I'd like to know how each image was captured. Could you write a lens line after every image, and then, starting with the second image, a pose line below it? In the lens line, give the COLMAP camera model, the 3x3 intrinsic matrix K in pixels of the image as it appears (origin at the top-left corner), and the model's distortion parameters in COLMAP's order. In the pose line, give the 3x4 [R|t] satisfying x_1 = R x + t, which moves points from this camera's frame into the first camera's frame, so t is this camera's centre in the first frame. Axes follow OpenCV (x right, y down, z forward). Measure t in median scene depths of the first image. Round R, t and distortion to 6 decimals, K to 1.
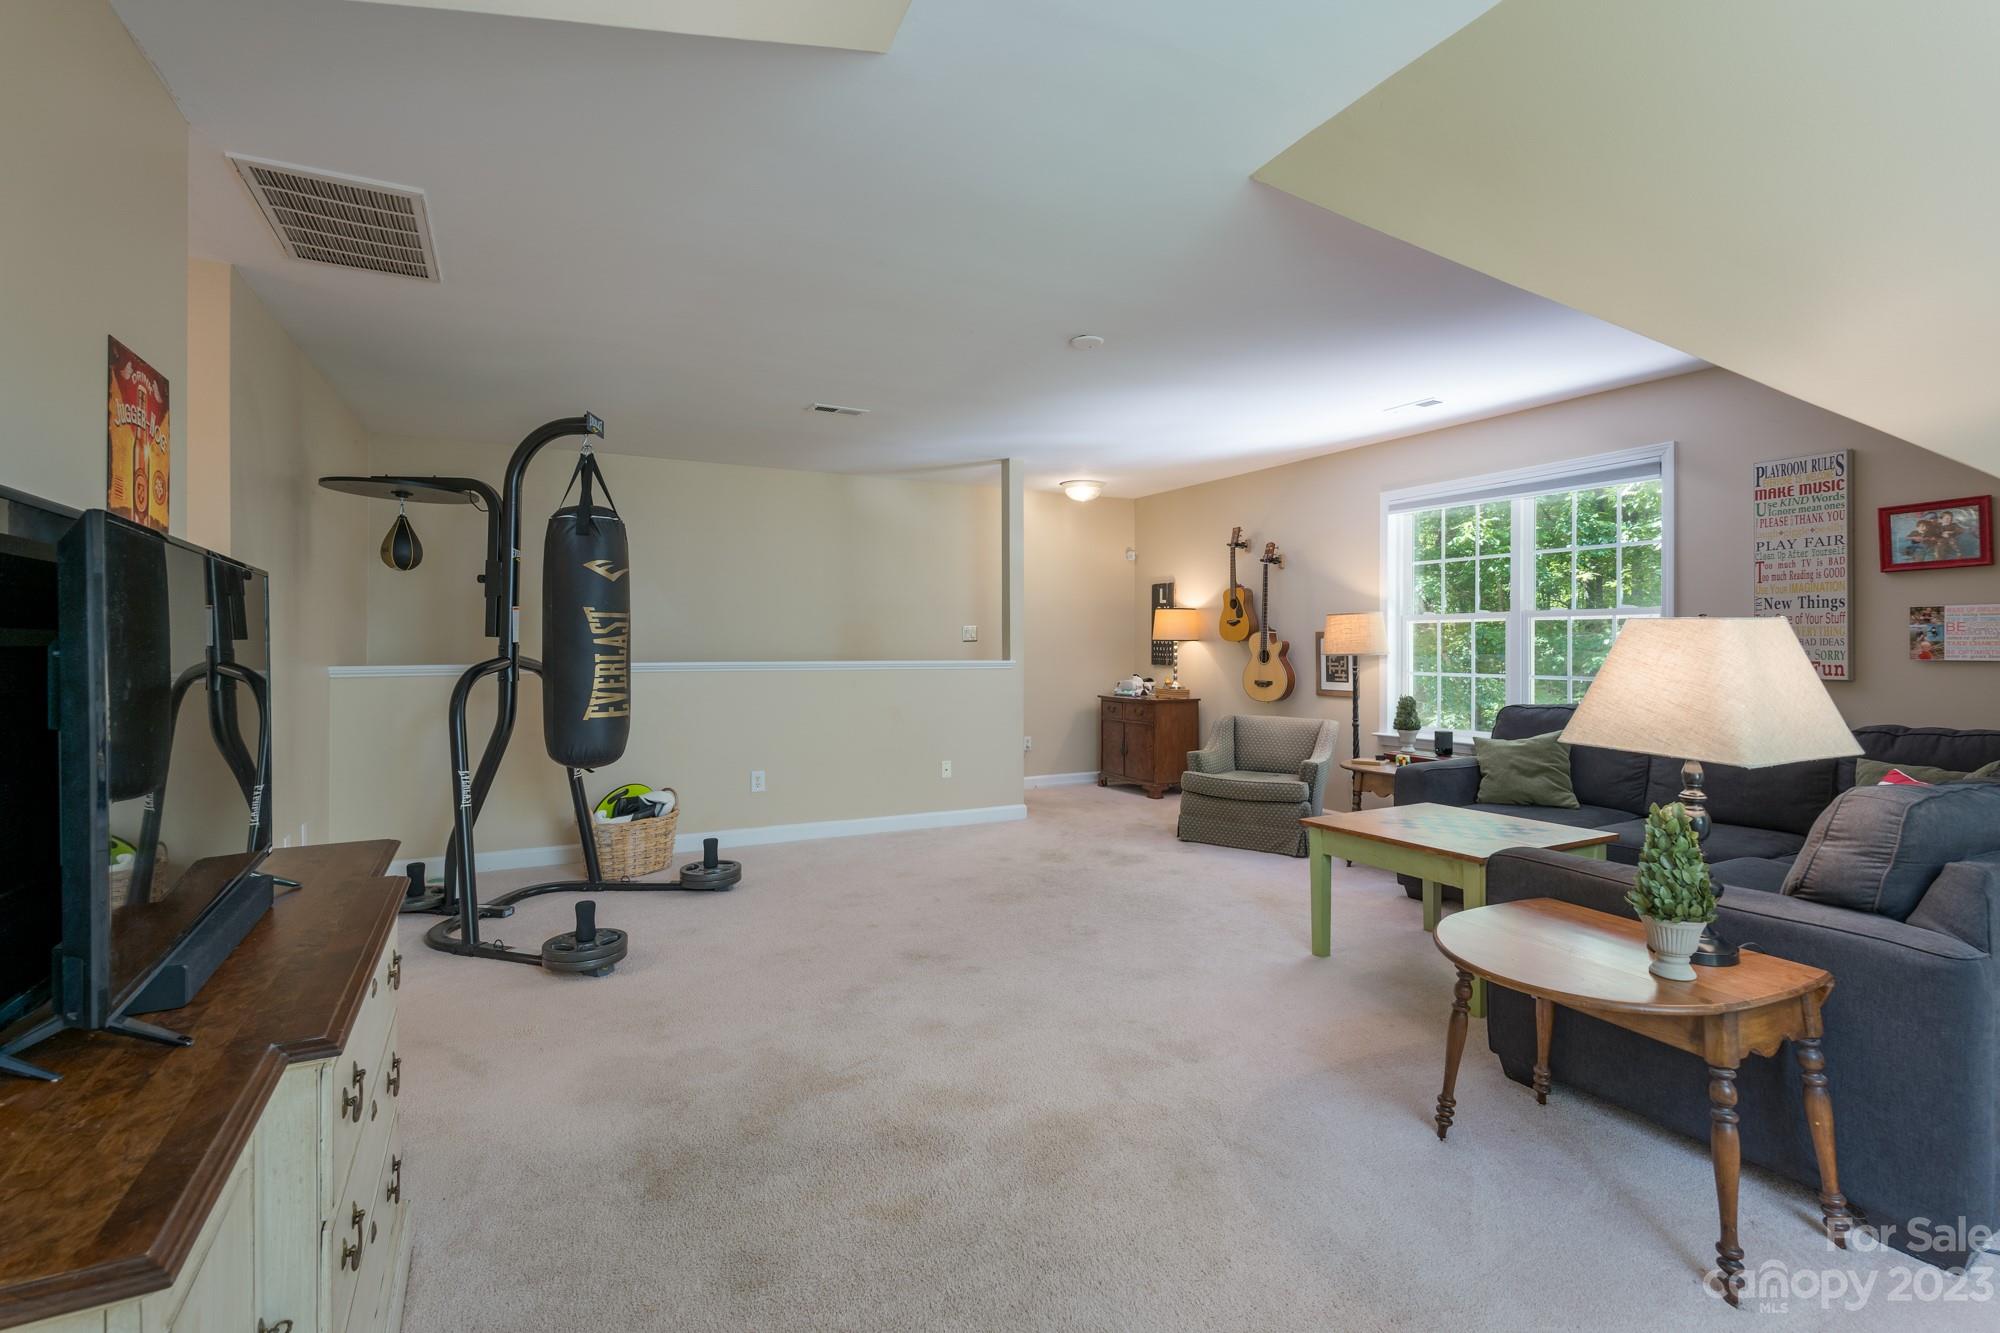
lens RADIAL K [[908.5, 0, 993.7], [0, 908.5, 642.4], [0, 0, 1]] dist [-0.002995, 0.001112]
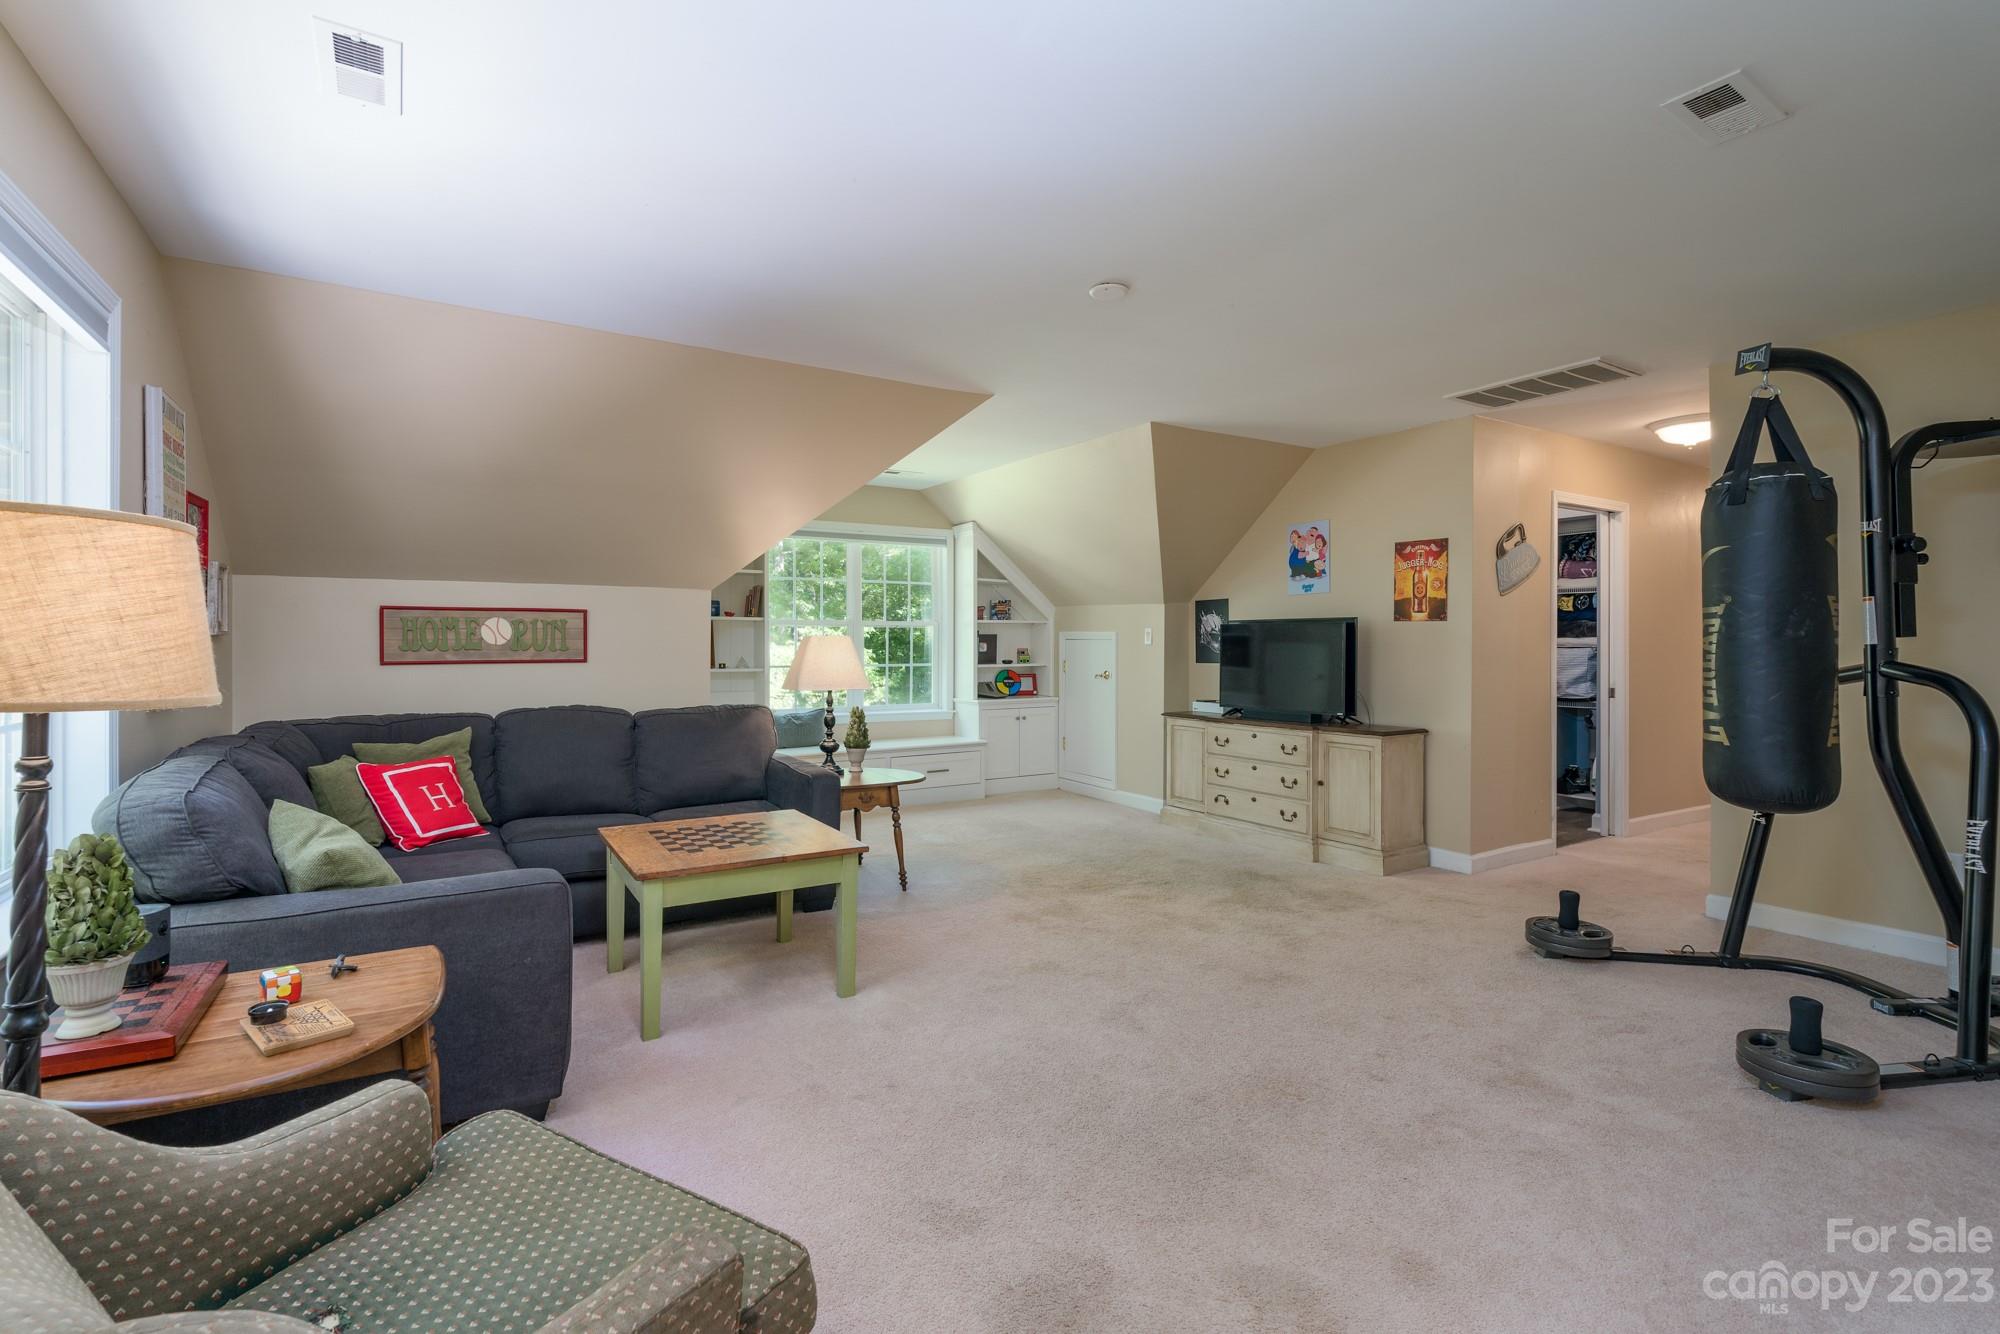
lens RADIAL K [[908.5, 0, 993.7], [0, 908.5, 642.9], [0, 0, 1]] dist [-0.002995, 0.001112]
pose [[-0.998686, 0.003026, -0.051167, 0.271663], [0.003273, 0.999983, -0.004744, 0.003790], [0.051152, -0.004905, -0.998679, 2.036910]]
